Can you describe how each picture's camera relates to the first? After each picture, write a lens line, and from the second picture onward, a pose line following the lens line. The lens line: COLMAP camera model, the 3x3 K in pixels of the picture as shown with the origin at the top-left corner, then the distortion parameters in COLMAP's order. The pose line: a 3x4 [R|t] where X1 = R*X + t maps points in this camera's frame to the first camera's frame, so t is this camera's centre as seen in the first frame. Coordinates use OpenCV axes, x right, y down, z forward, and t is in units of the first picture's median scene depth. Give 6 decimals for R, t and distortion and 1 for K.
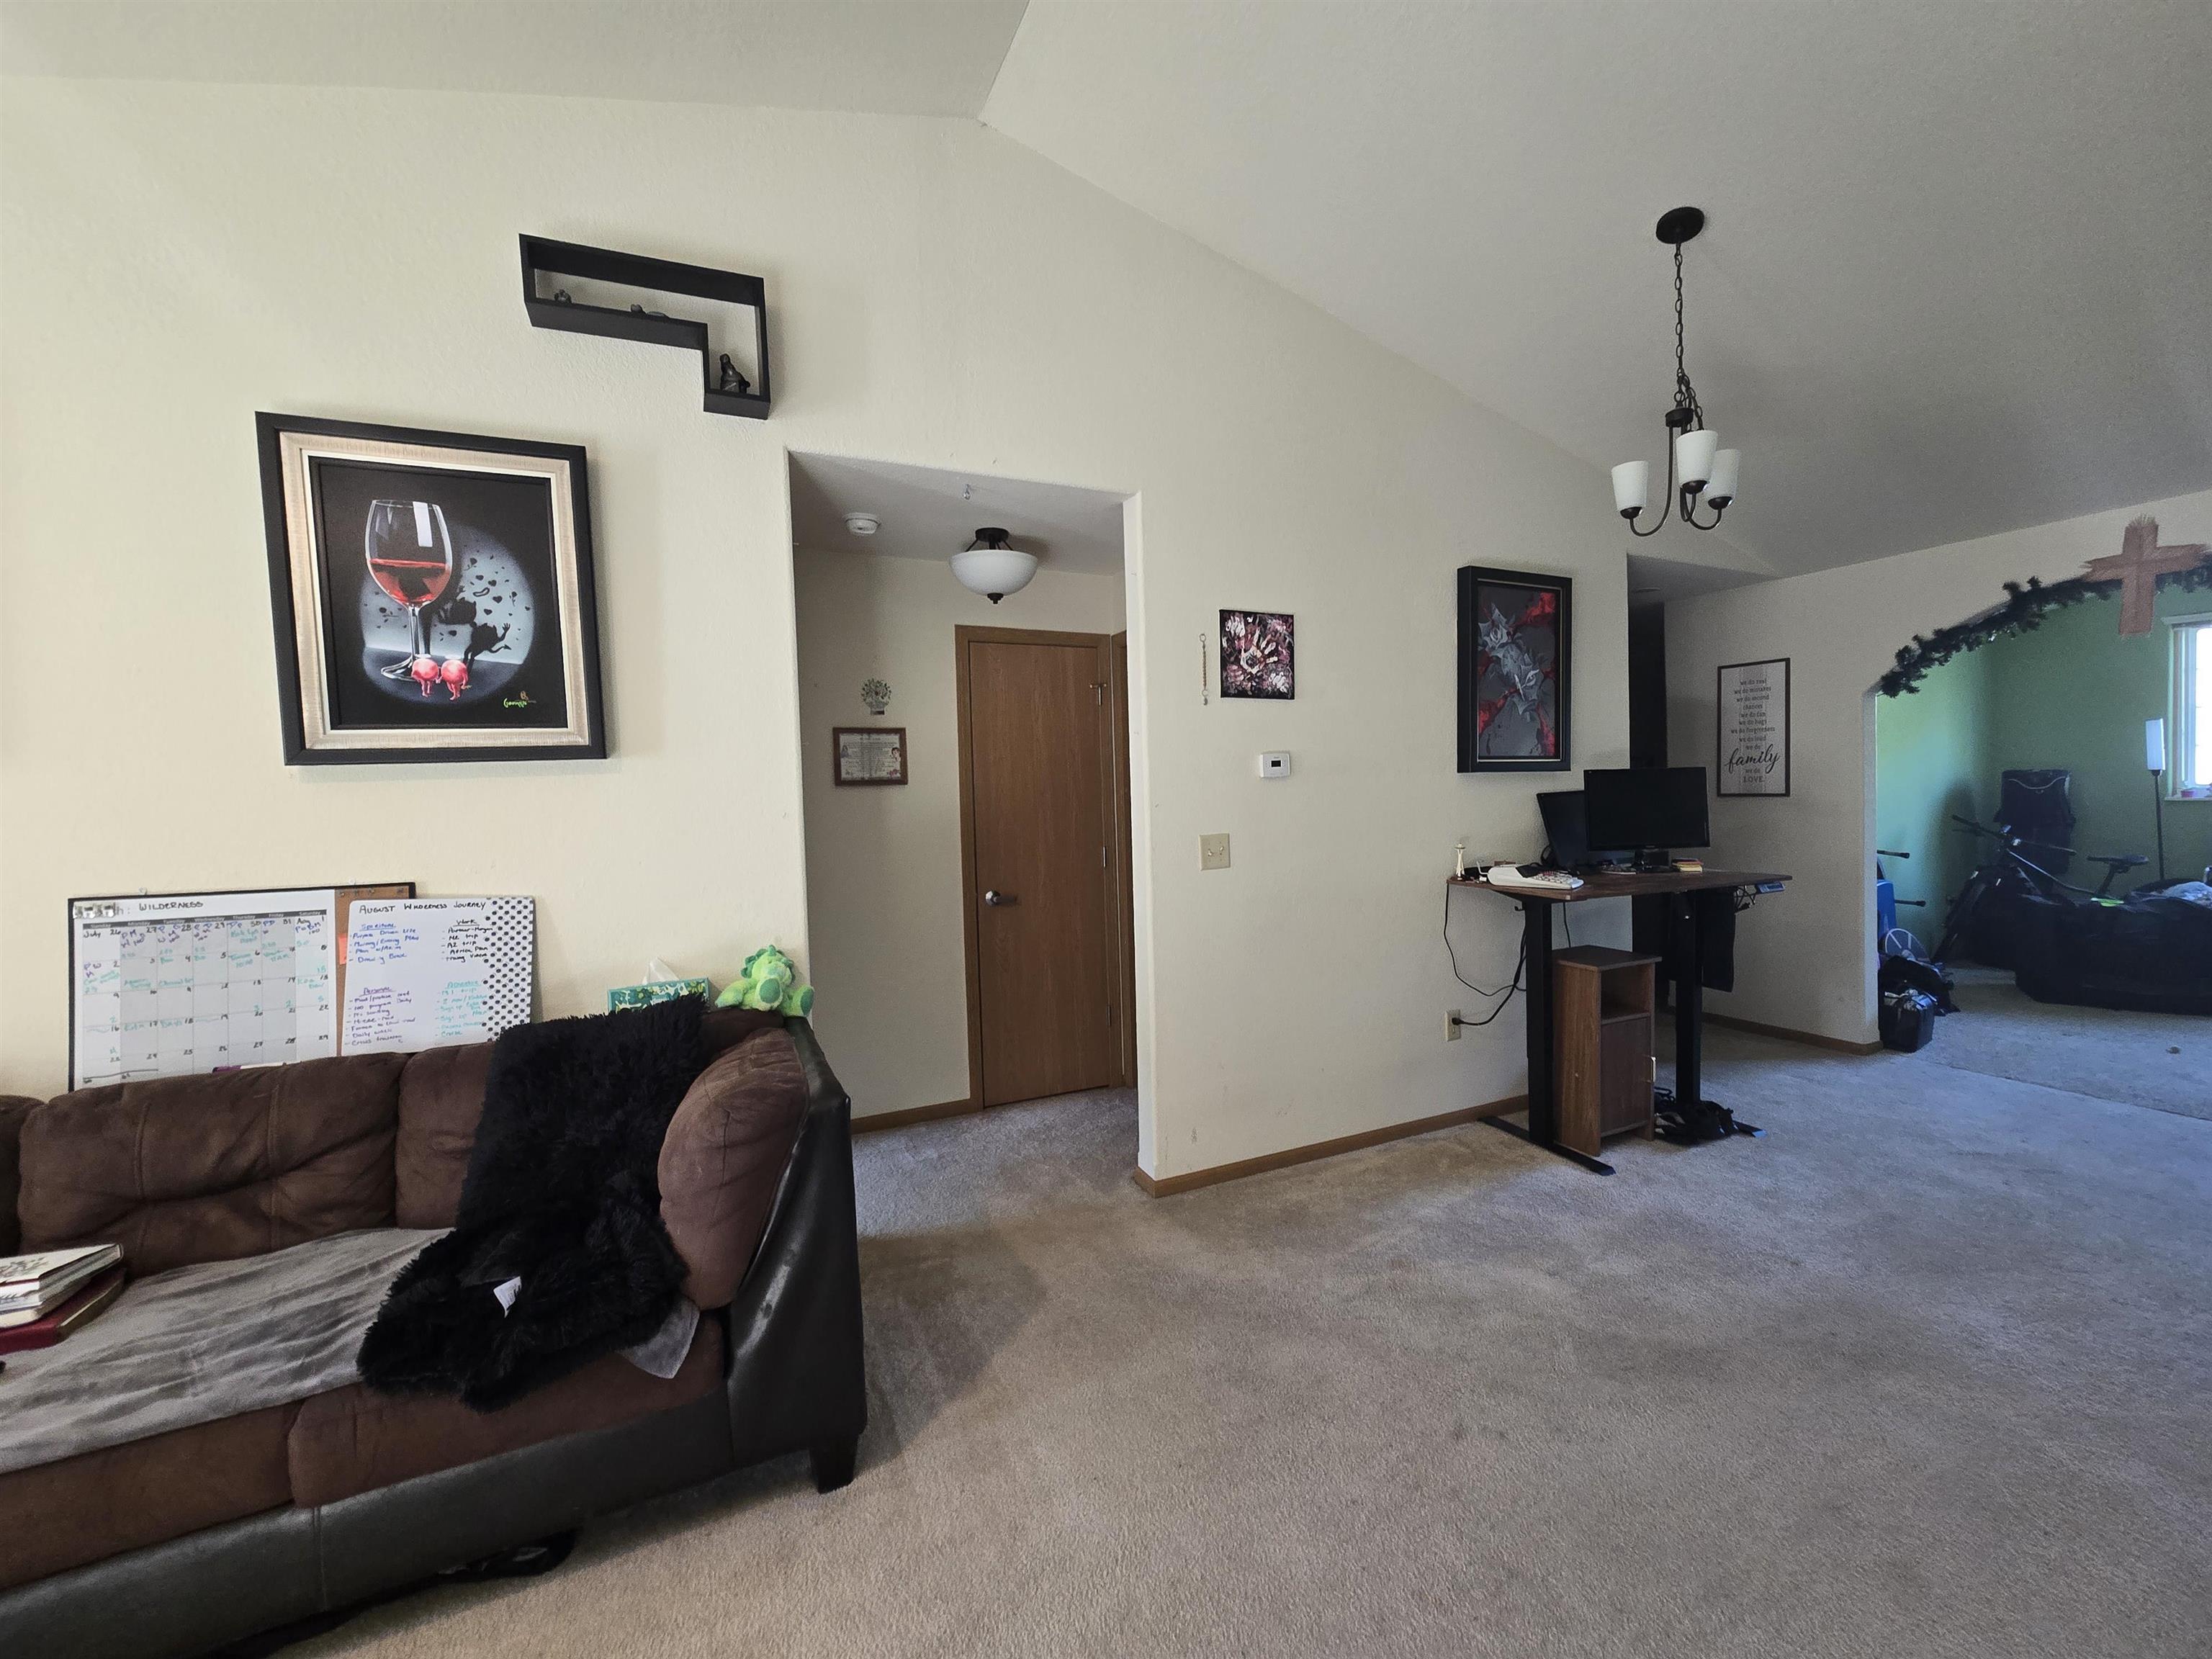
lens RADIAL K [[908.9, 0, 1124.1], [0, 908.9, 821.0], [0, 0, 1]] dist [-0.001622, 0.001779]
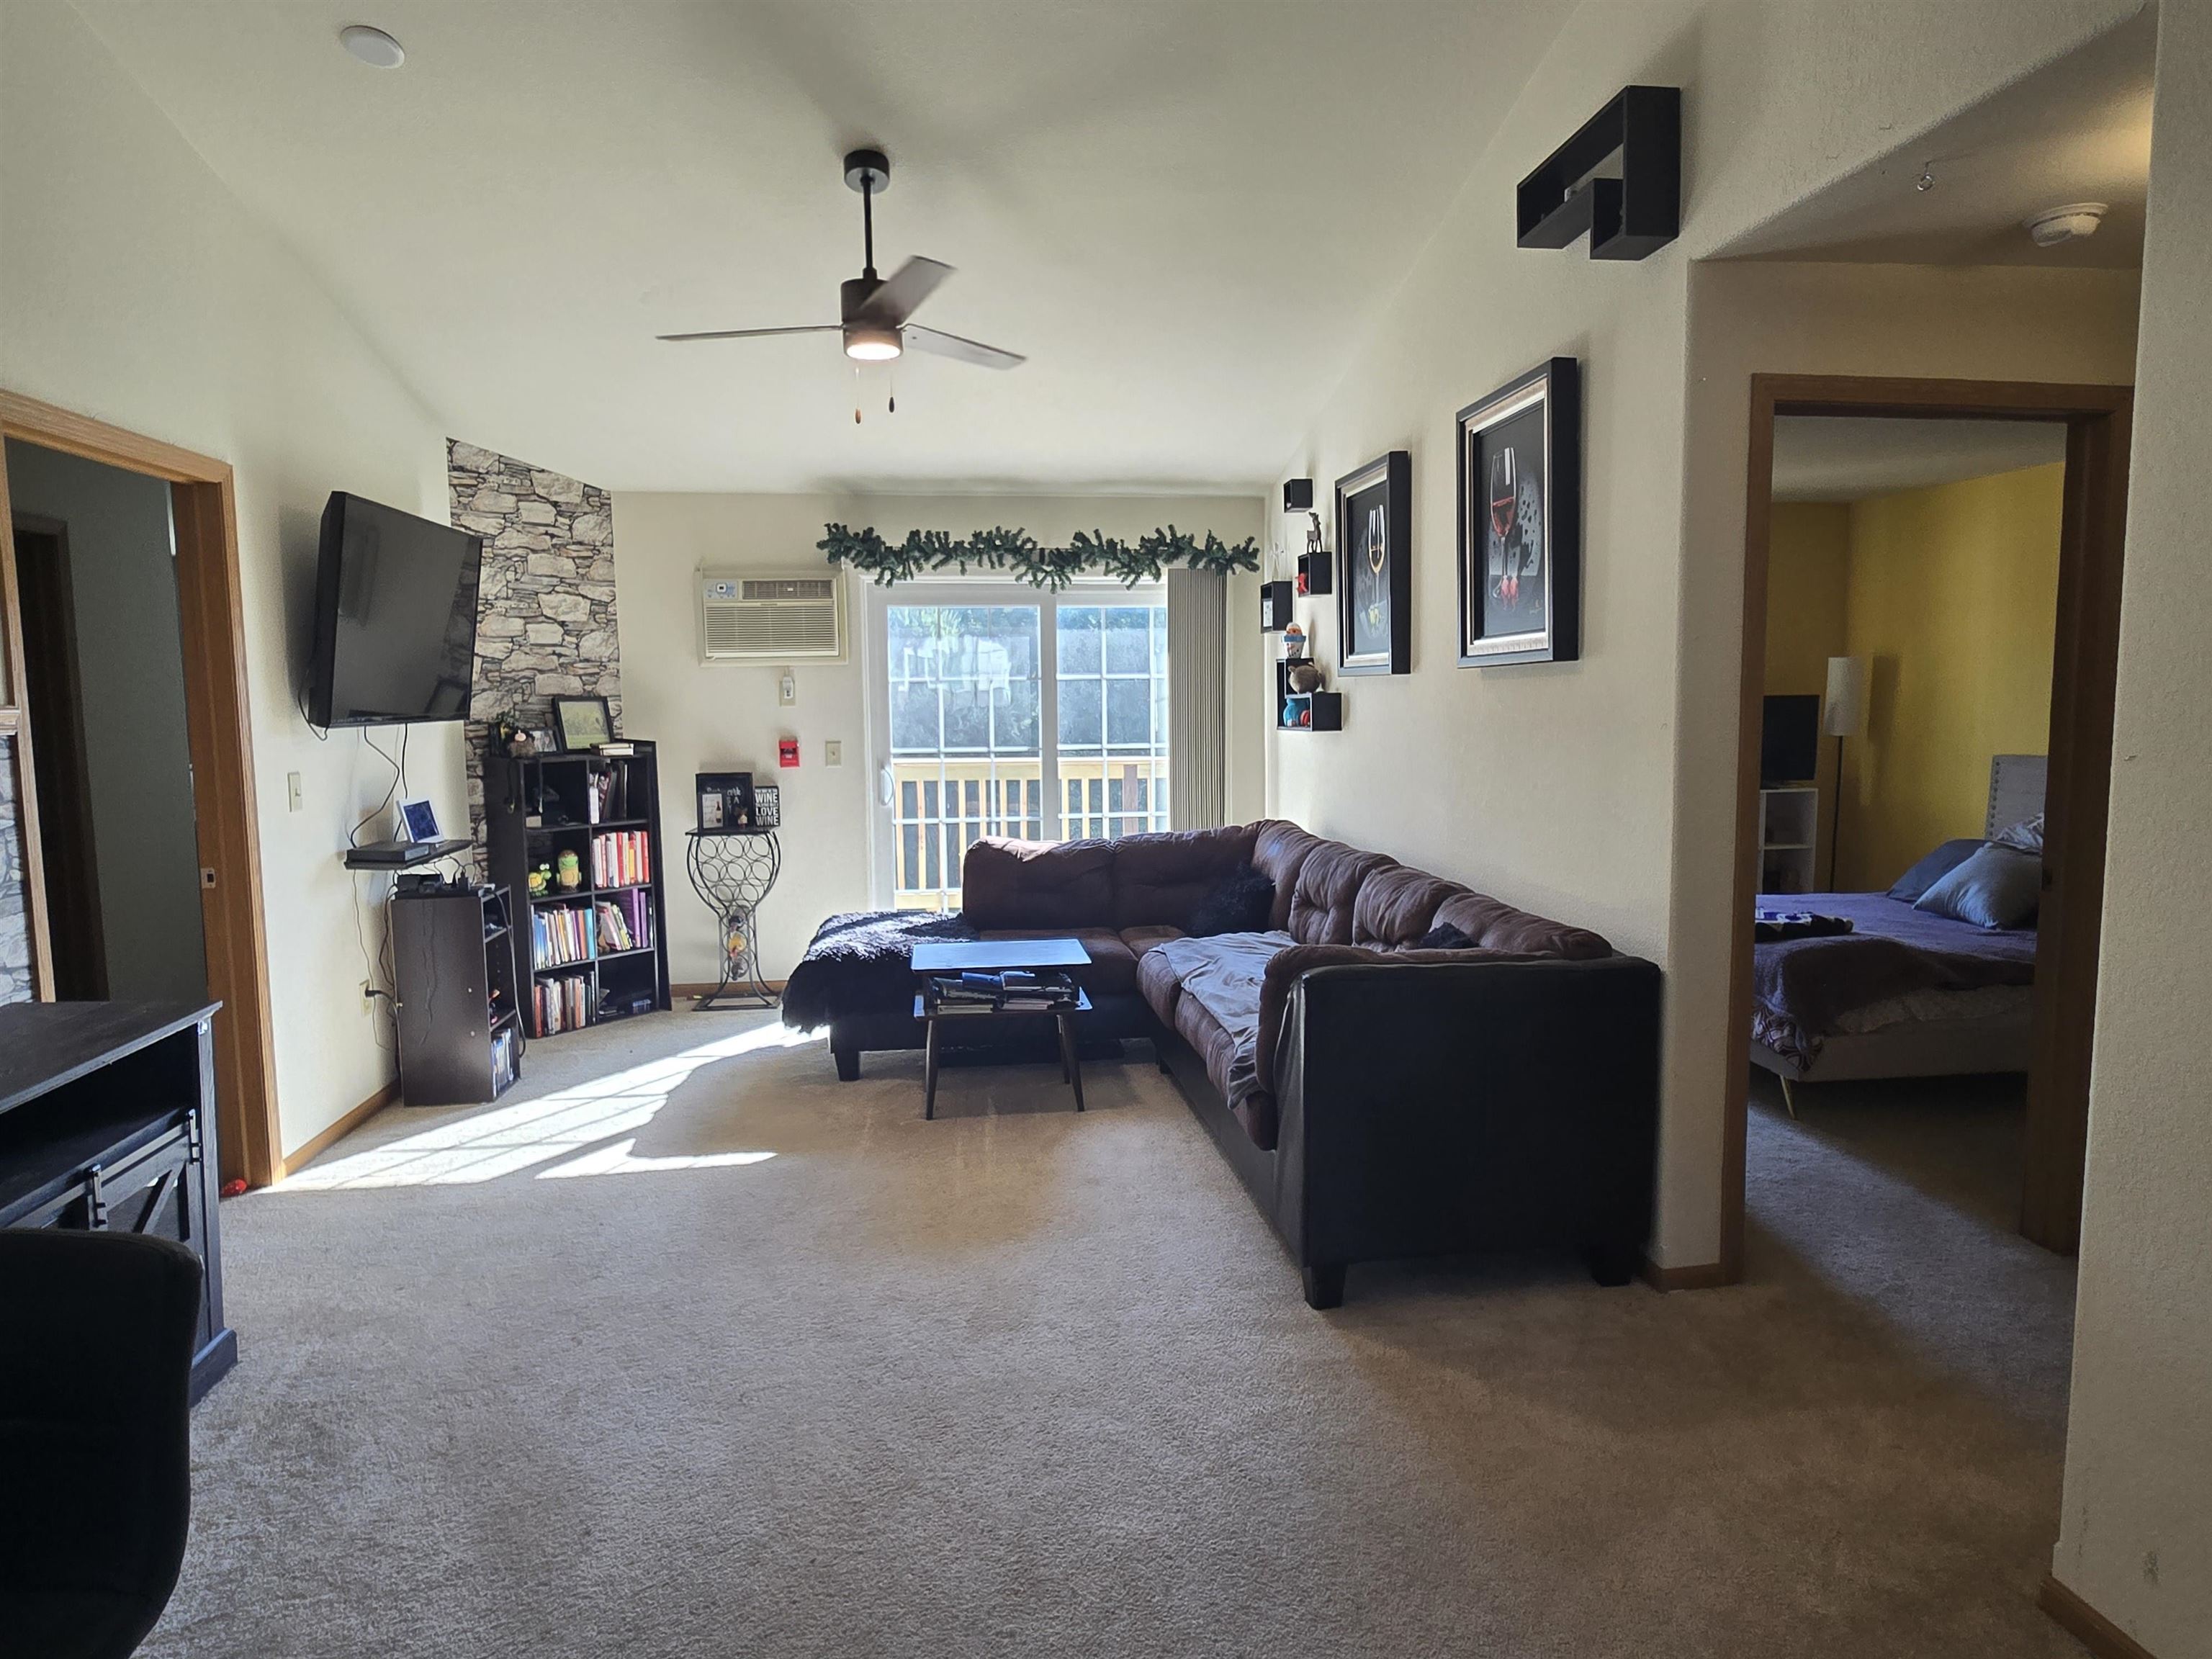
lens RADIAL K [[1292.0, 0, 1108.0], [0, 1292.0, 811.5], [0, 0, 1]] dist [-0.003302, 0.002429]
pose [[-0.305185, 0.125512, -0.943986, 1.041020], [-0.007176, 0.990945, 0.134076, -0.096914], [0.952266, 0.047692, -0.301521, 1.013713]]
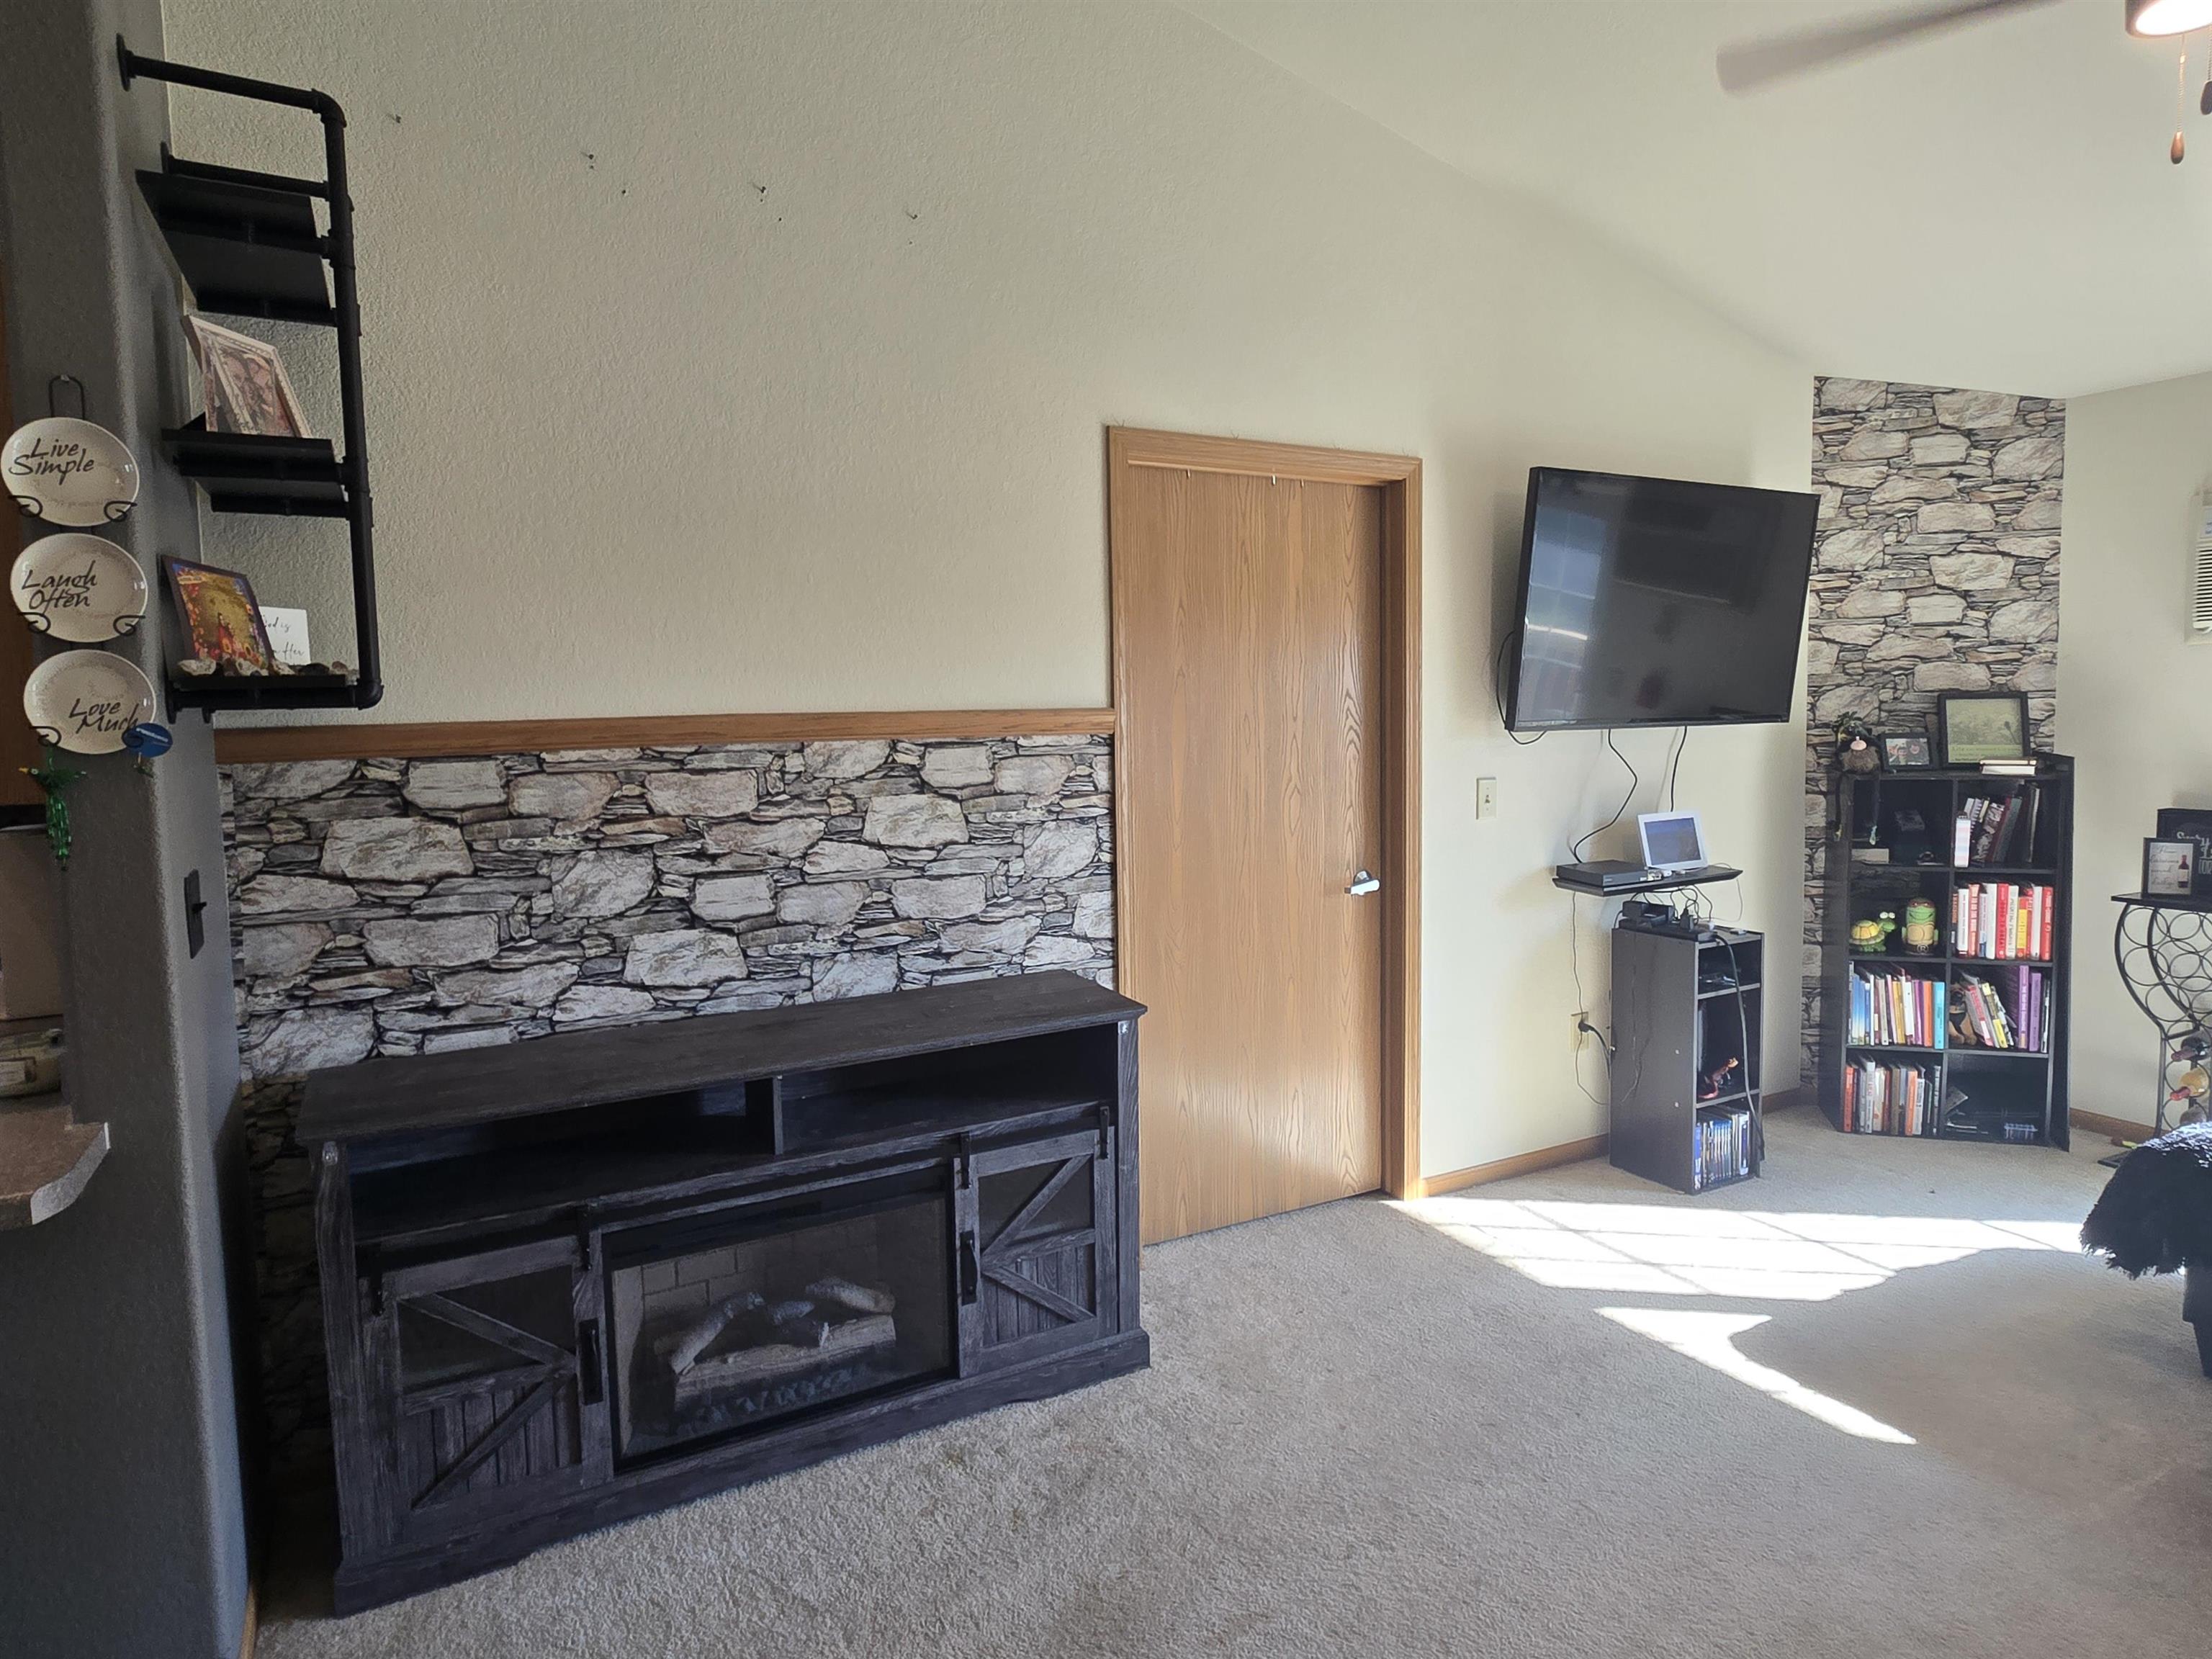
lens RADIAL K [[1292.0, 0, 1139.2], [0, 1292.0, 815.5], [0, 0, 1]] dist [-0.003302, 0.002429]
pose [[-0.996865, 0.054965, -0.056917, 0.216940], [0.048165, 0.992240, 0.114631, -0.067054], [0.062776, 0.111531, -0.991776, 1.040638]]
